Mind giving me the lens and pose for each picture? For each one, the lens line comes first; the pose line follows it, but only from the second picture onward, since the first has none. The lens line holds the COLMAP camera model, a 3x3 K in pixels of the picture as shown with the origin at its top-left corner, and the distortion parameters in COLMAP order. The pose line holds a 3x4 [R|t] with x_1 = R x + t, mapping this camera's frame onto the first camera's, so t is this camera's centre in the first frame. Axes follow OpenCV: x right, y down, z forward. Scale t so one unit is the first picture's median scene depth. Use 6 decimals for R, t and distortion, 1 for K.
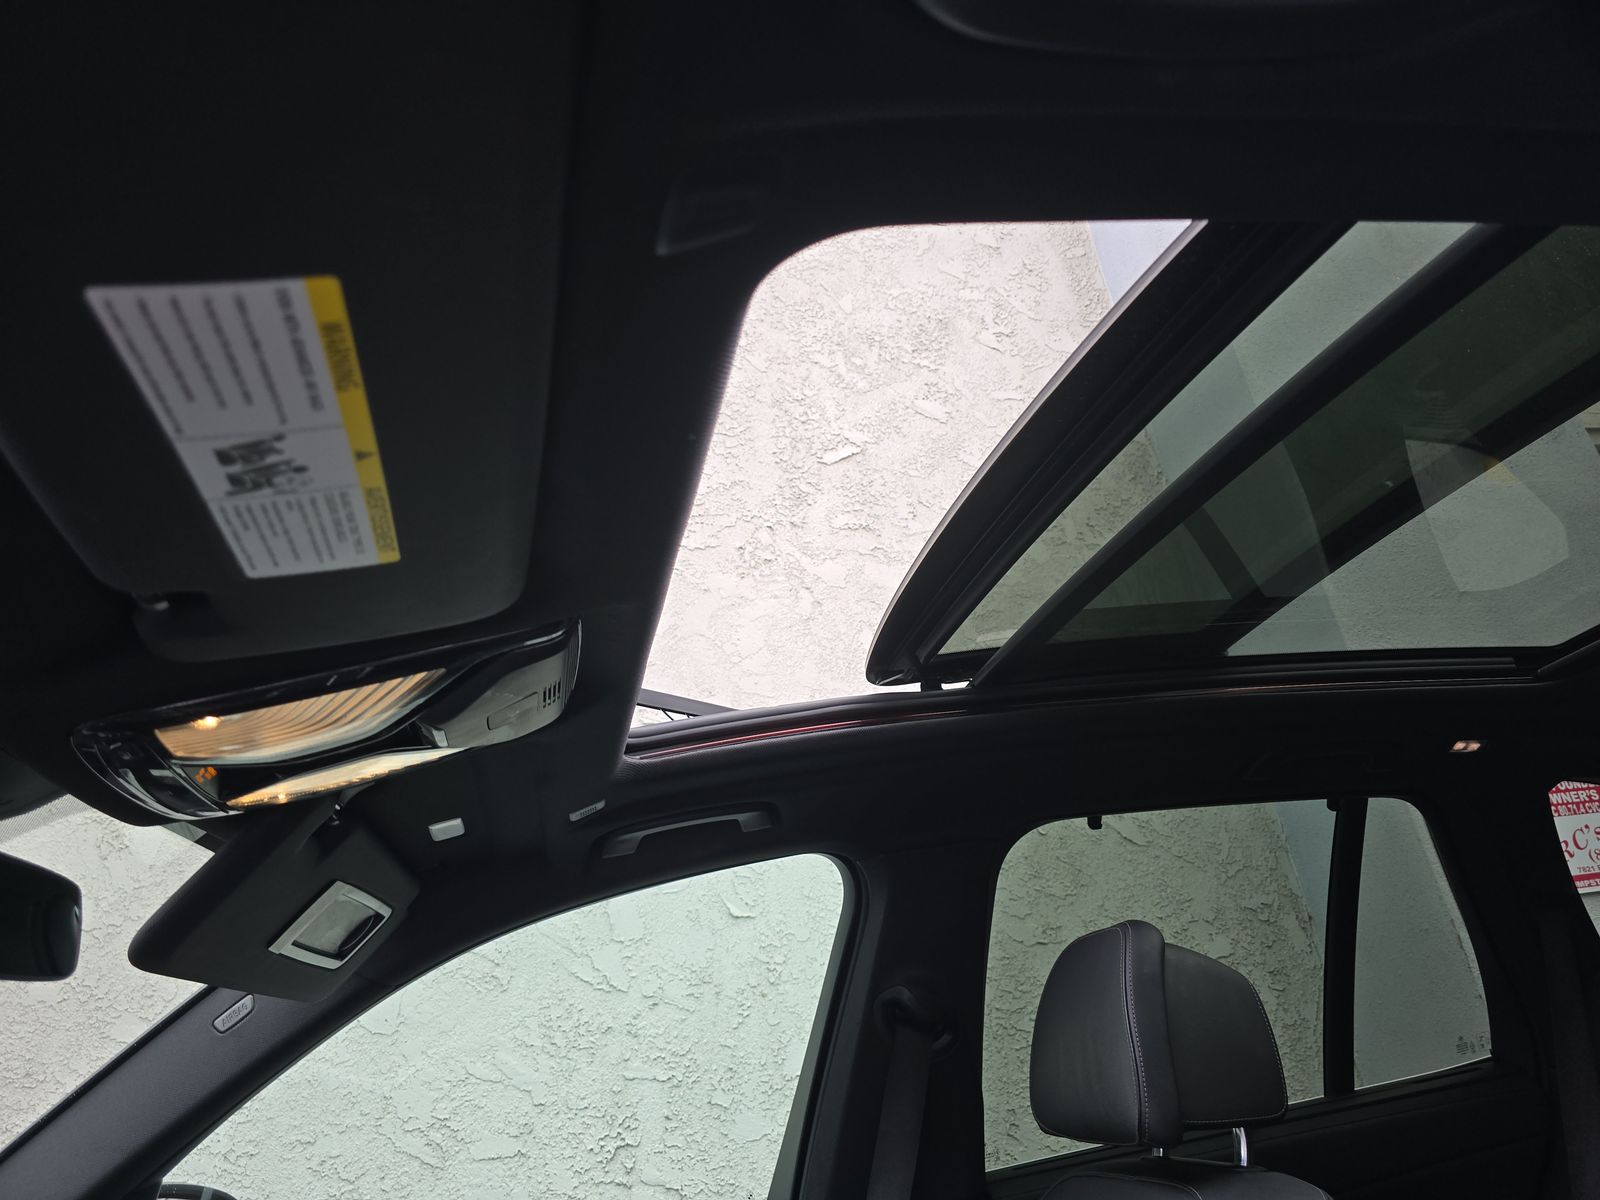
lens RADIAL K [[1093.4, 0, 803.5], [0, 1093.4, 588.9], [0, 0, 1]] dist [0.046884, -0.035070]
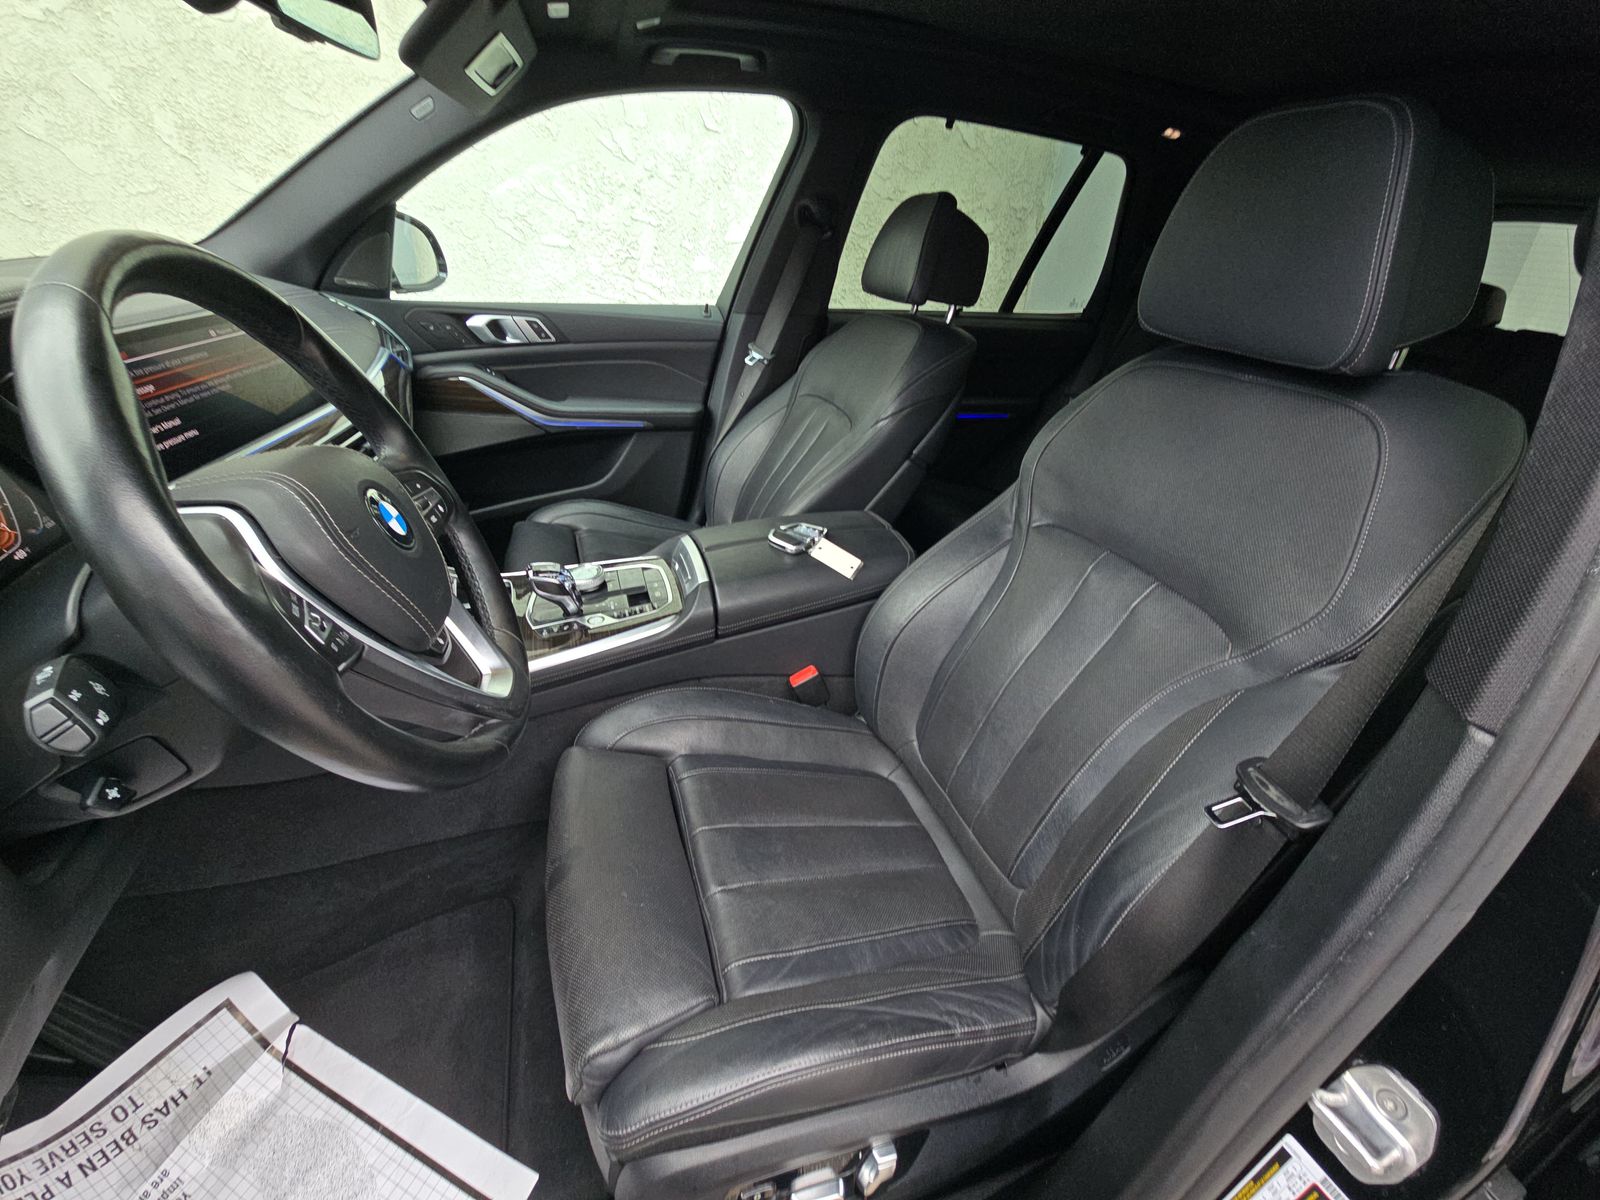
lens RADIAL K [[660.4, 0, 803.6], [0, 660.4, 605.8], [0, 0, 1]] dist [-0.002799, -0.006513]
pose [[0.969557, 0.140994, 0.200200, -0.025727], [-0.244367, 0.609309, 0.754339, -0.022577], [-0.015626, -0.780296, 0.625215, -0.105482]]
